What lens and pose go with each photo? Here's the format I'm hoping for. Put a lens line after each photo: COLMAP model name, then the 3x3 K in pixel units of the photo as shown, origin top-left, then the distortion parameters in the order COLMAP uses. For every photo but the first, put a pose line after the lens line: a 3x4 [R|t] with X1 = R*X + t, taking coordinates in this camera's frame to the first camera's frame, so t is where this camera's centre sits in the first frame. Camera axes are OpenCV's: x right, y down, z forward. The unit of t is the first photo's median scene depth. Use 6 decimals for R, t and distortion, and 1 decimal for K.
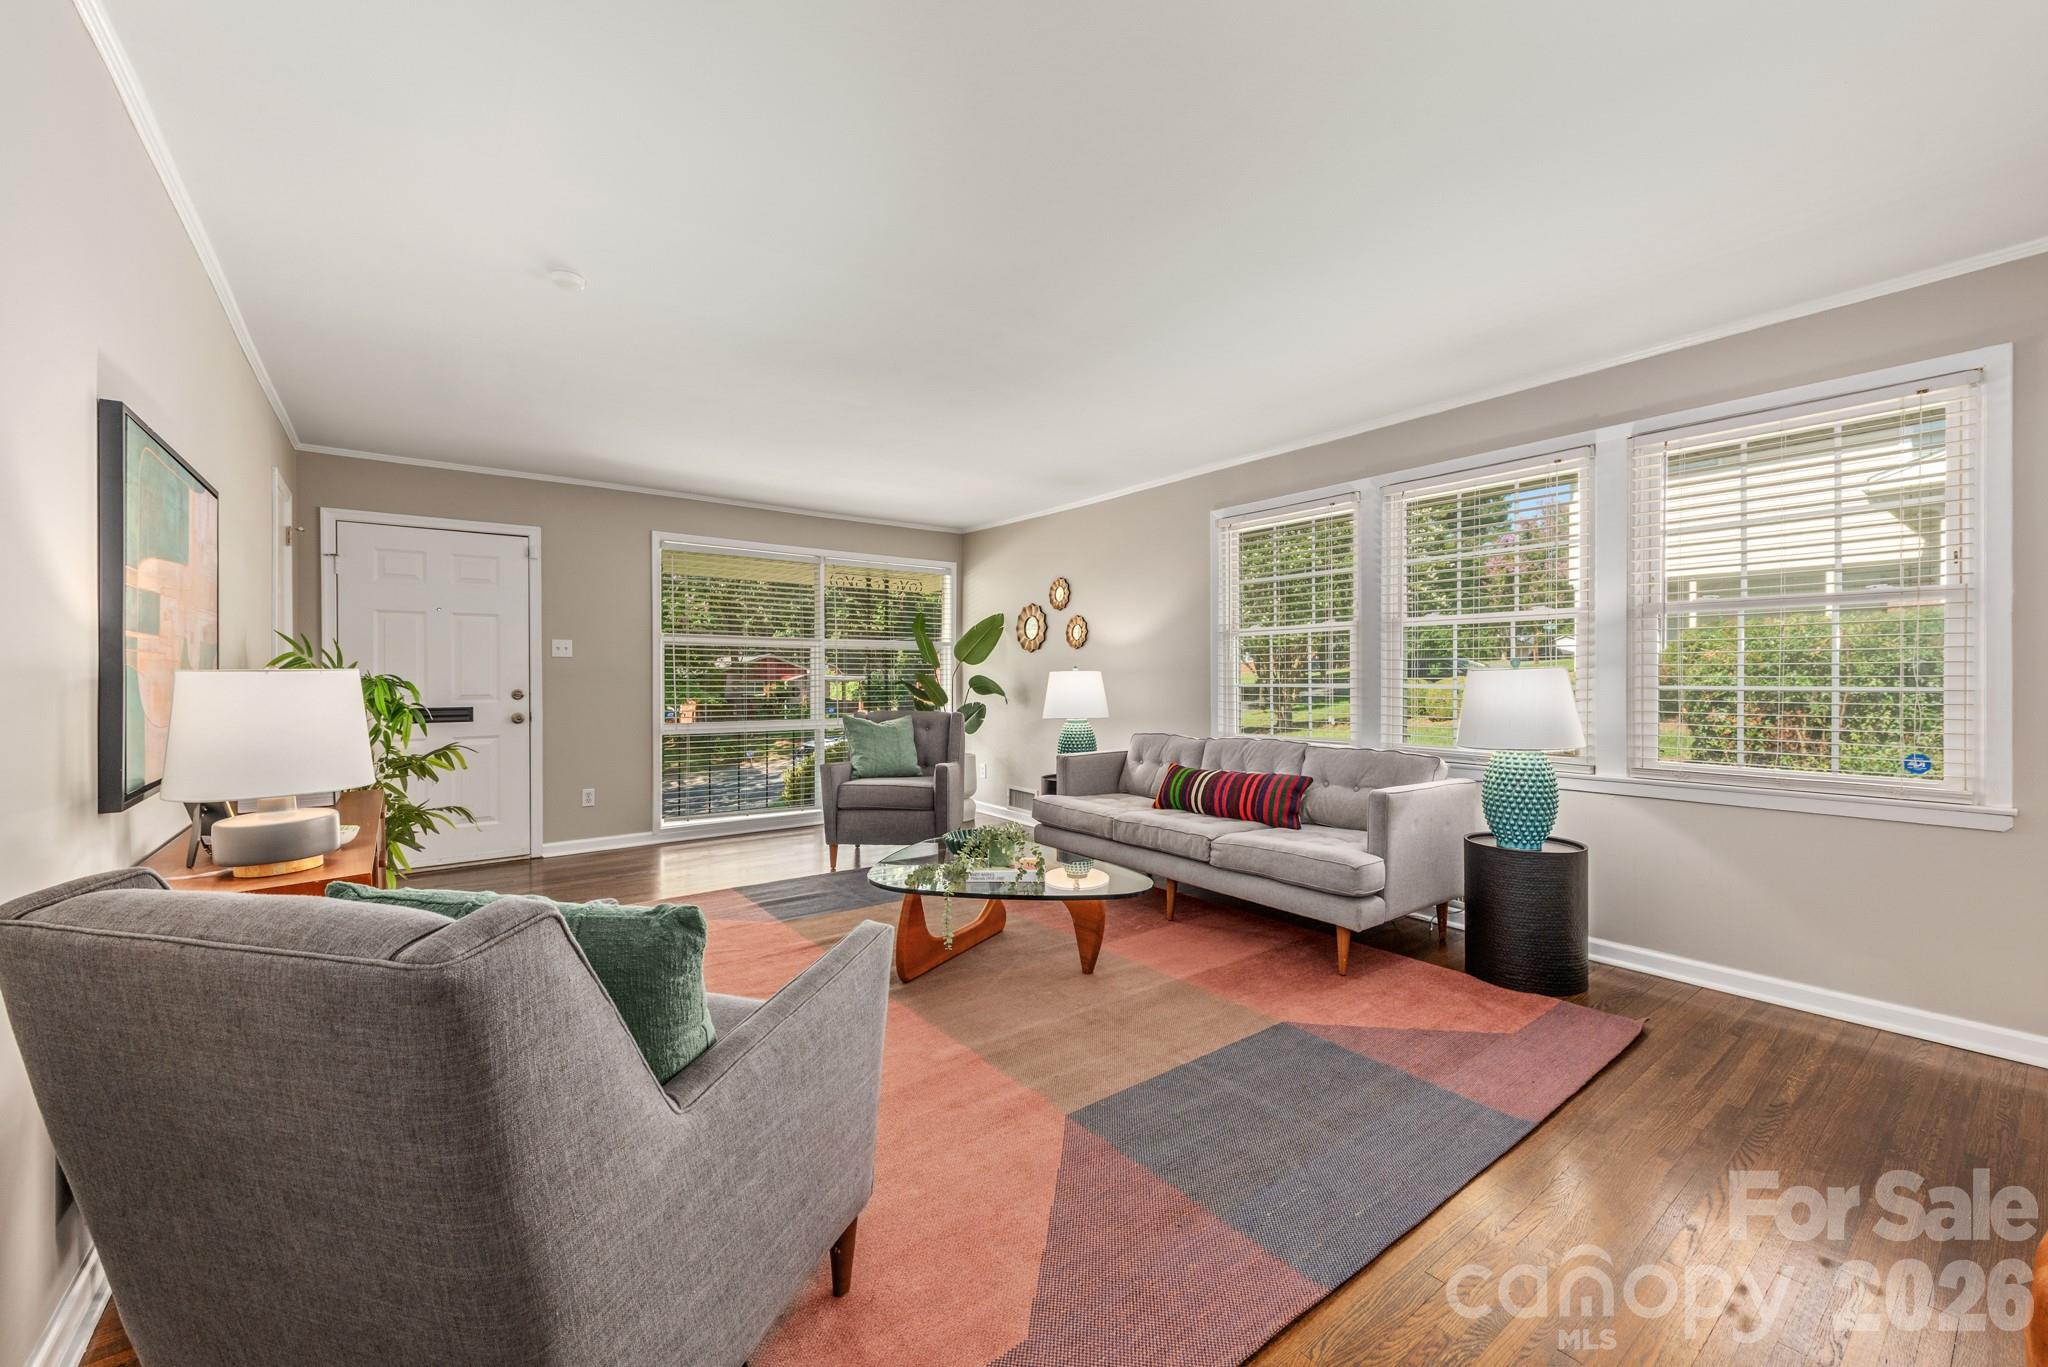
lens RADIAL K [[803.4, 0, 1041.2], [0, 803.4, 674.9], [0, 0, 1]] dist [0.006699, -0.000428]
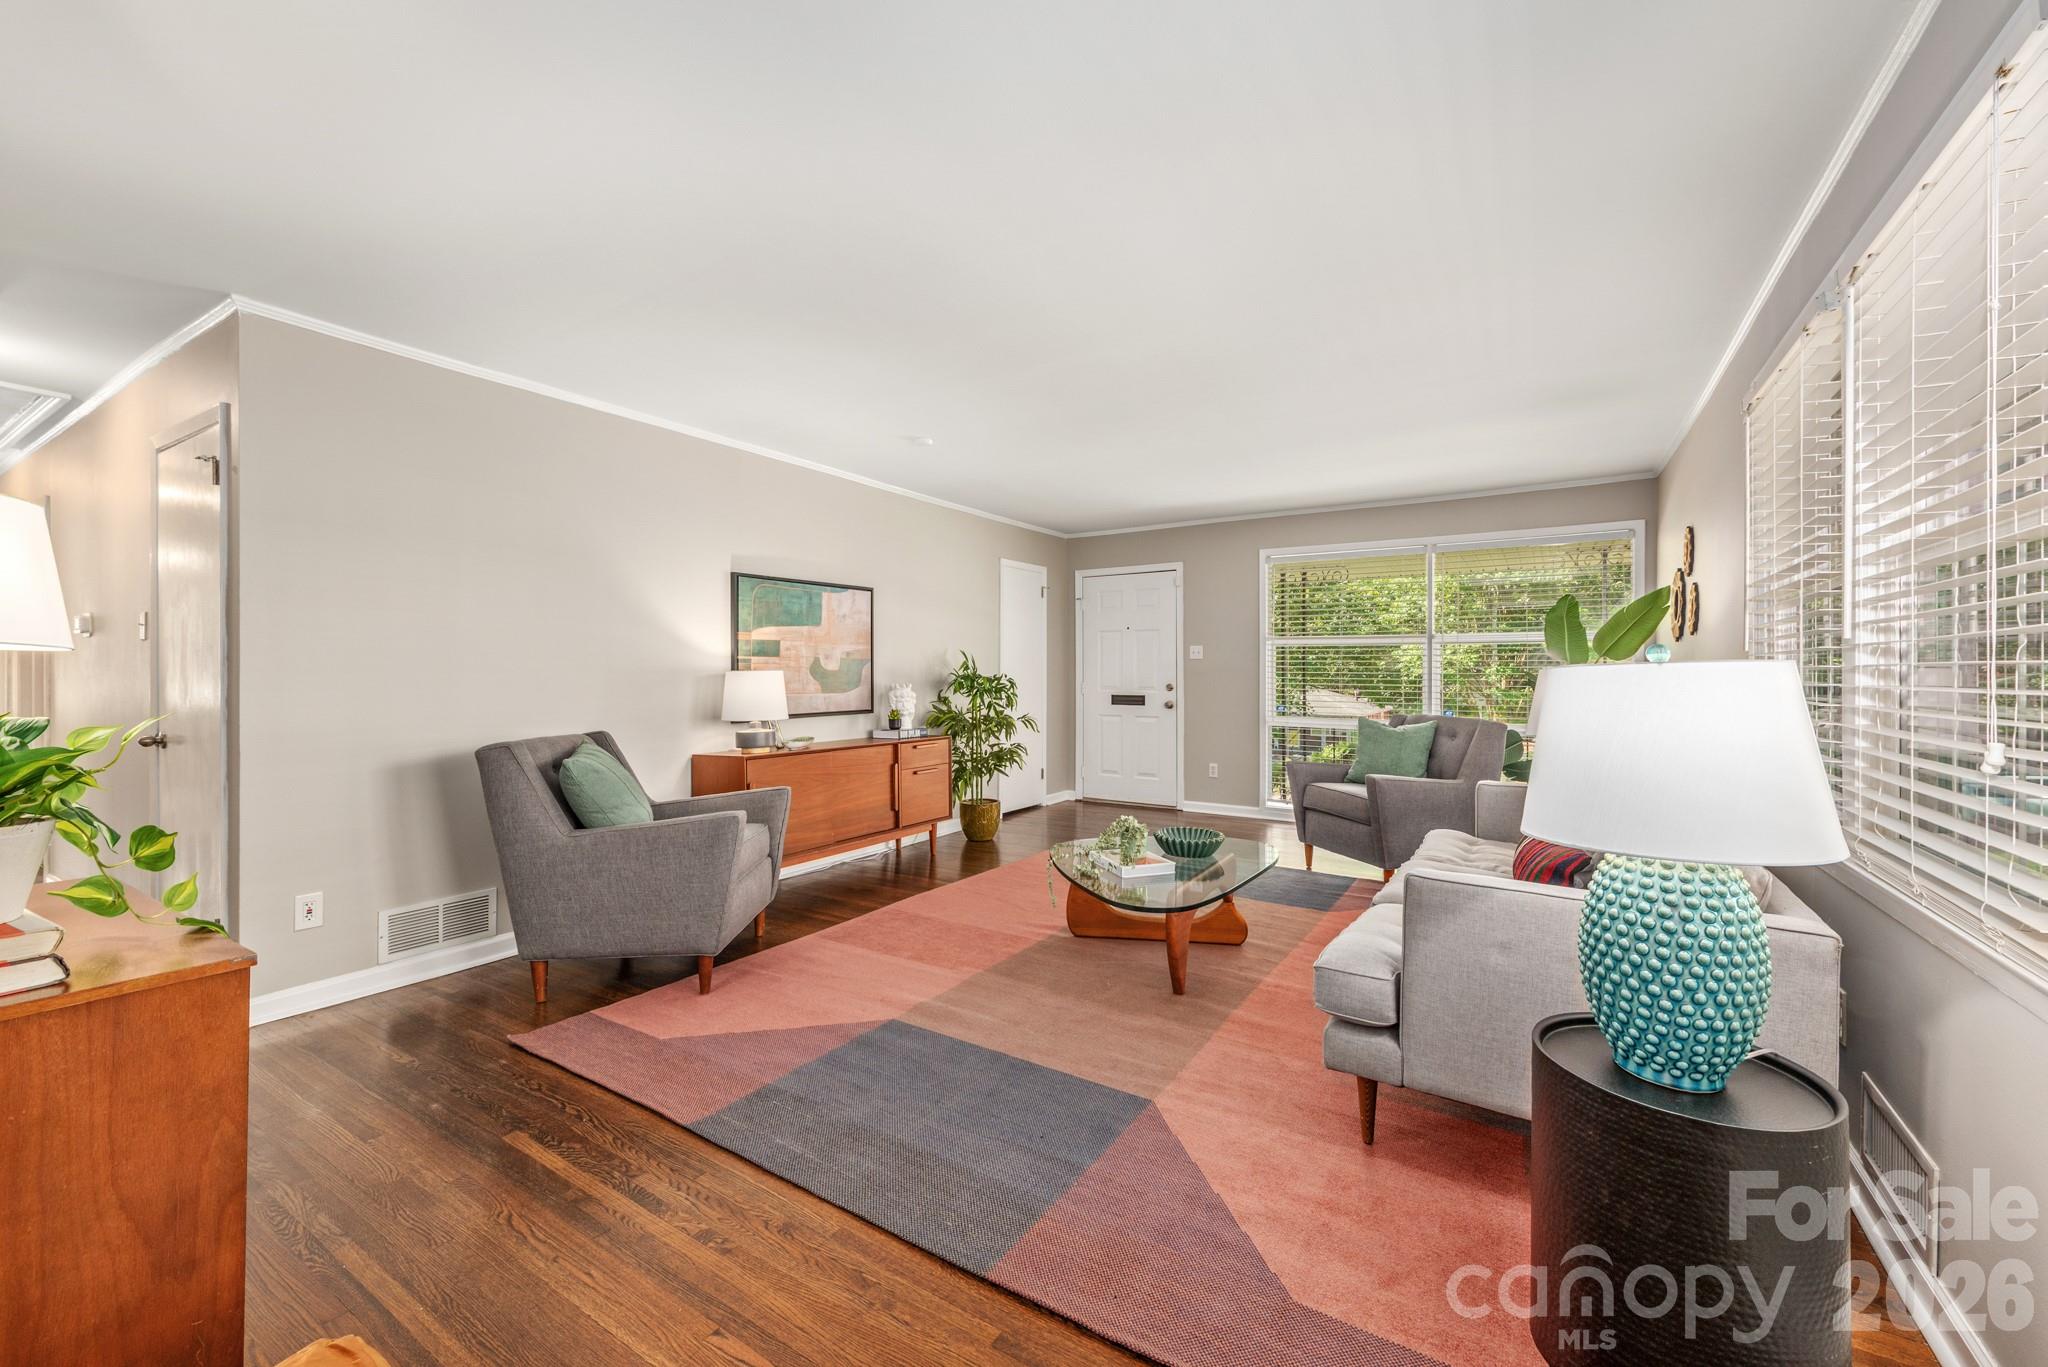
lens RADIAL K [[803.4, 0, 1041.2], [0, 803.4, 674.9], [0, 0, 1]] dist [0.006699, -0.000428]
pose [[0.346936, 0.007636, -0.937858, 0.621301], [-0.003975, 0.999970, 0.006671, -0.005513], [0.937880, 0.001413, 0.346956, 0.366923]]
